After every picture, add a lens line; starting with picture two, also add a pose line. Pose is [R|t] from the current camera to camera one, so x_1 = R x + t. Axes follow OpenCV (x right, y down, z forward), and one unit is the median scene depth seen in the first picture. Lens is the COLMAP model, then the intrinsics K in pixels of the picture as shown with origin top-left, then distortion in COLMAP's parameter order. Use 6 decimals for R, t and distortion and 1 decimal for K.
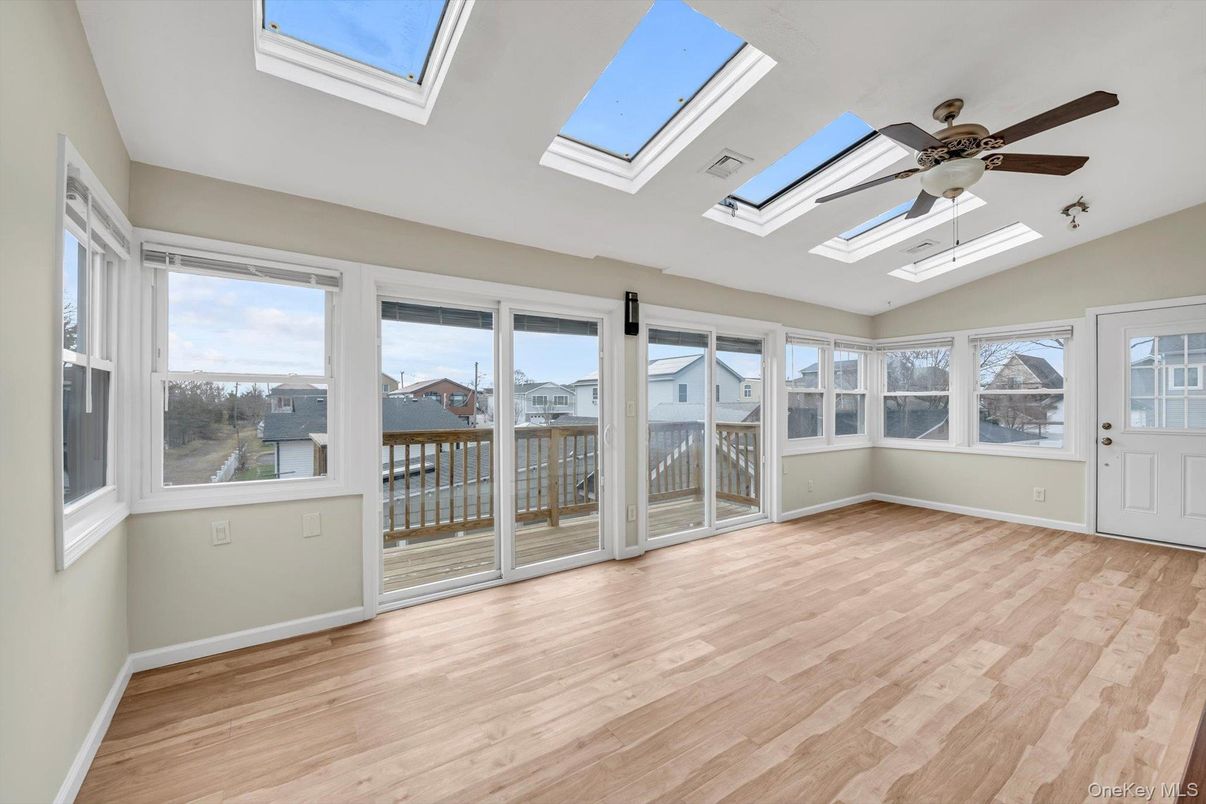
lens RADIAL K [[485.8, 0, 599.4], [0, 485.8, 401.2], [0, 0, 1]] dist [-0.011517, -0.000151]
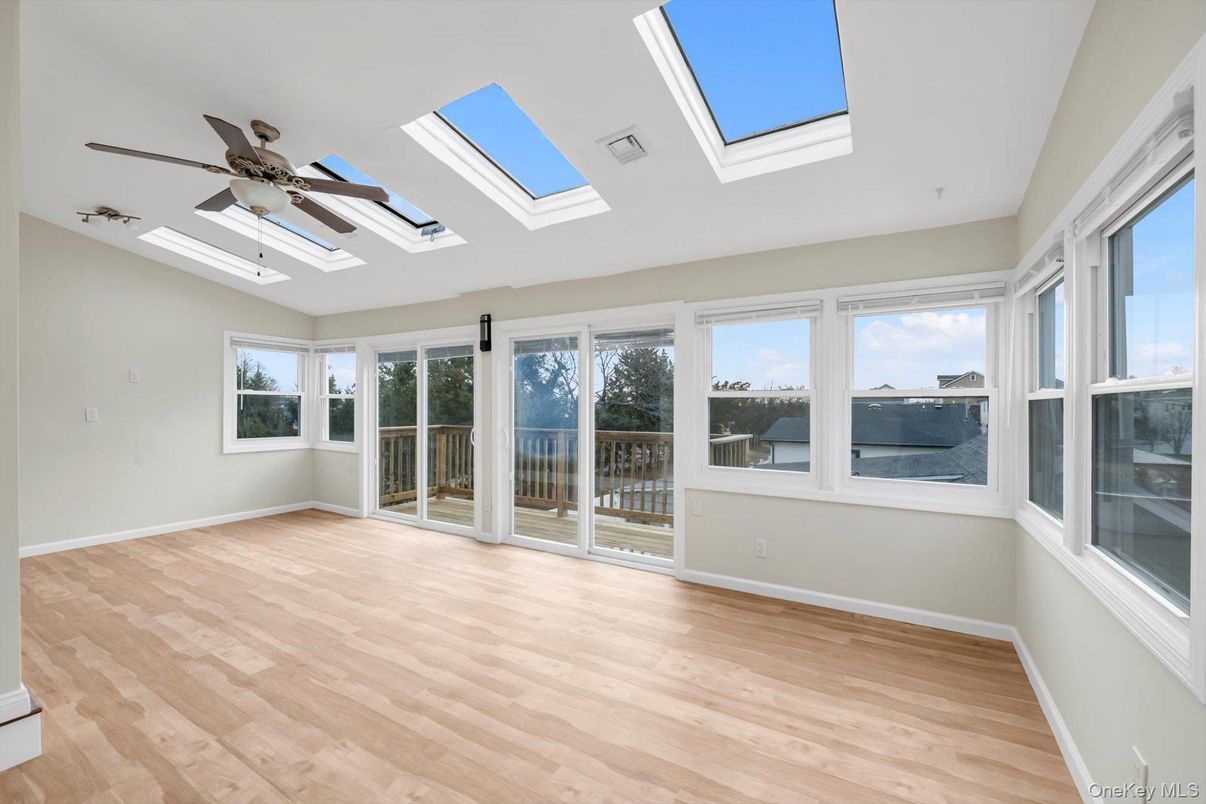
lens RADIAL K [[485.8, 0, 604.4], [0, 485.8, 402.7], [0, 0, 1]] dist [-0.011517, -0.000151]
pose [[0.424695, -0.004610, -0.905325, 1.777127], [-0.005210, 0.999958, -0.007536, -0.006980], [0.905322, 0.007918, 0.424653, 1.091231]]
